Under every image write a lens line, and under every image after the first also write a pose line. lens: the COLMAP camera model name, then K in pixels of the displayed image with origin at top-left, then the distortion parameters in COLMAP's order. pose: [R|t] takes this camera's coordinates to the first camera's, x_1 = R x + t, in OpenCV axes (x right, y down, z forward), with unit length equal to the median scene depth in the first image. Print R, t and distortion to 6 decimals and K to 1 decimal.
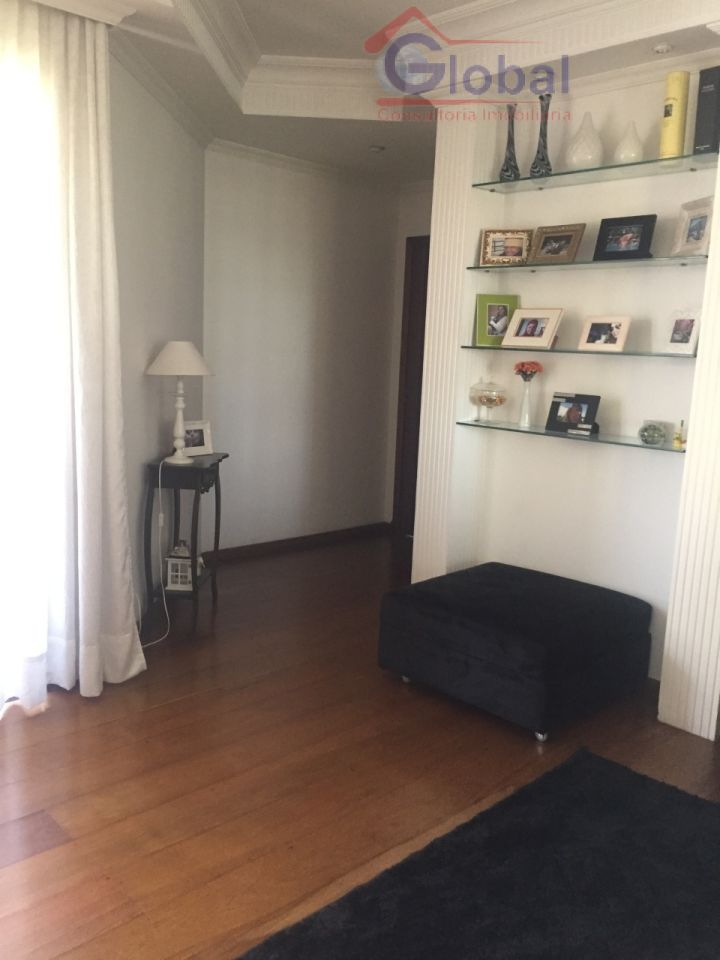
lens RADIAL K [[828.1, 0, 361.1], [0, 828.1, 479.9], [0, 0, 1]] dist [0.090695, -0.133758]
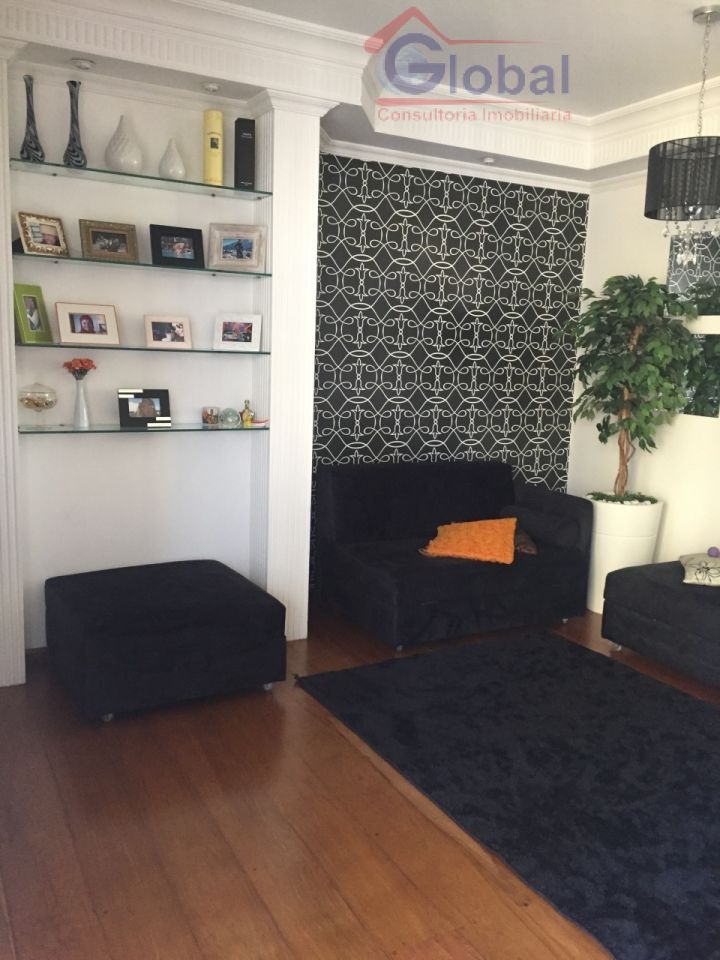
lens RADIAL K [[828.1, 0, 361.1], [0, 828.1, 479.9], [0, 0, 1]] dist [0.090695, -0.133758]
pose [[0.260953, -0.185463, 0.947369, -0.670743], [0.134235, 0.978809, 0.154643, -0.114722], [-0.955973, 0.086816, 0.280318, 0.447023]]
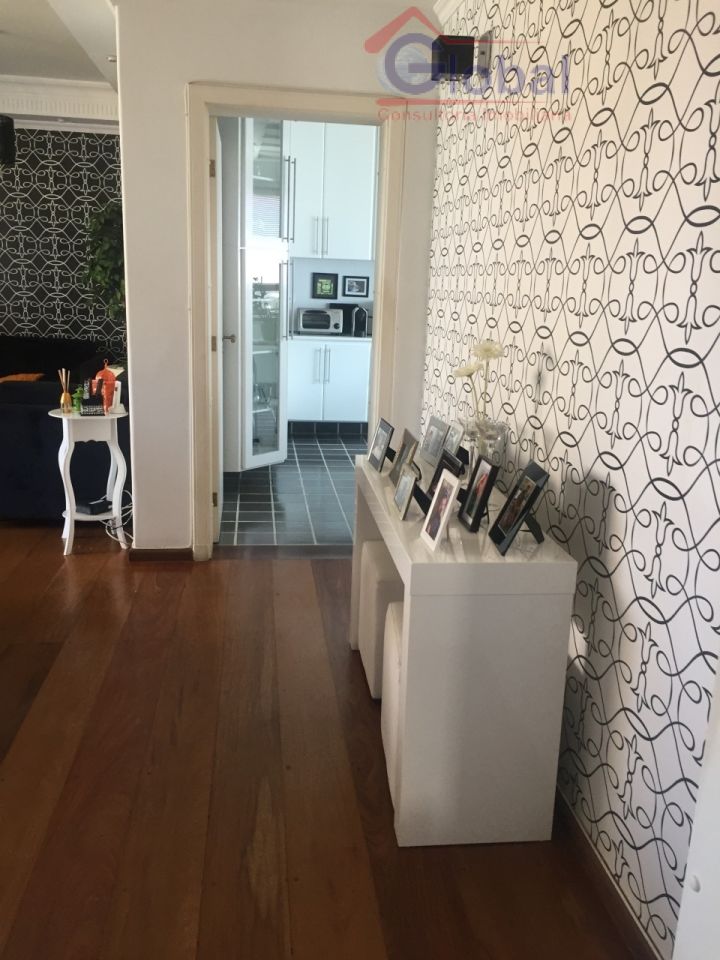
lens RADIAL K [[828.1, 0, 361.1], [0, 828.1, 479.9], [0, 0, 1]] dist [0.090695, -0.133758]
pose [[0.600966, -0.210640, 0.771019, -0.478049], [0.119376, 0.977483, 0.173998, 0.154404], [-0.790309, -0.012526, 0.612580, -1.077883]]
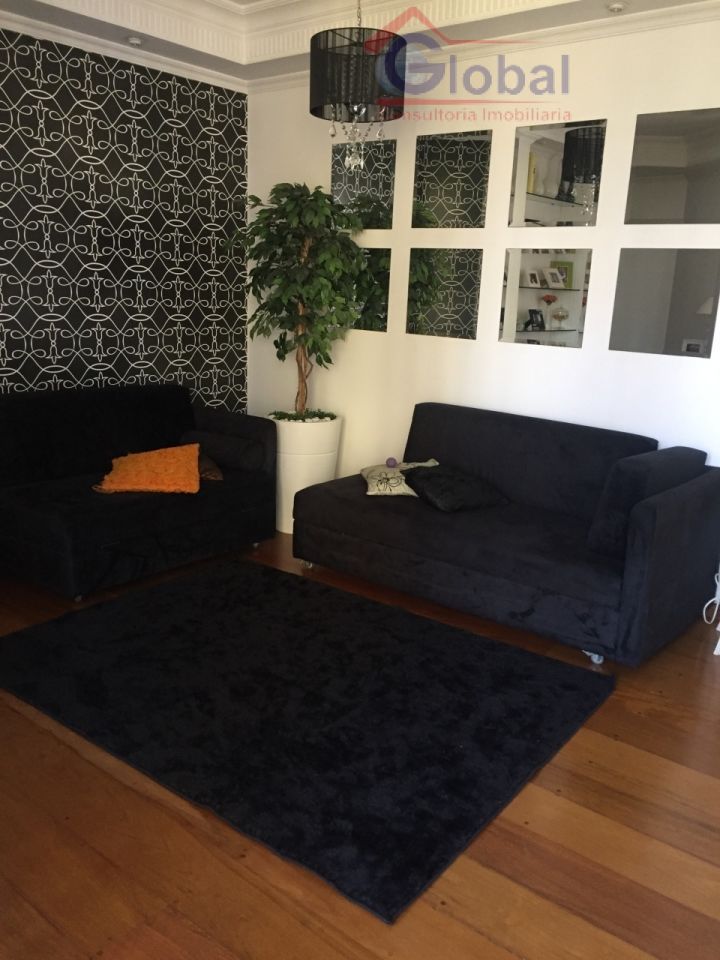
lens RADIAL K [[828.1, 0, 361.1], [0, 828.1, 479.9], [0, 0, 1]] dist [0.090695, -0.133758]
pose [[-0.126058, -0.273894, 0.953463, -0.597039], [0.118317, 0.950119, 0.288576, -0.096598], [-0.984942, 0.149188, -0.087364, 0.463871]]
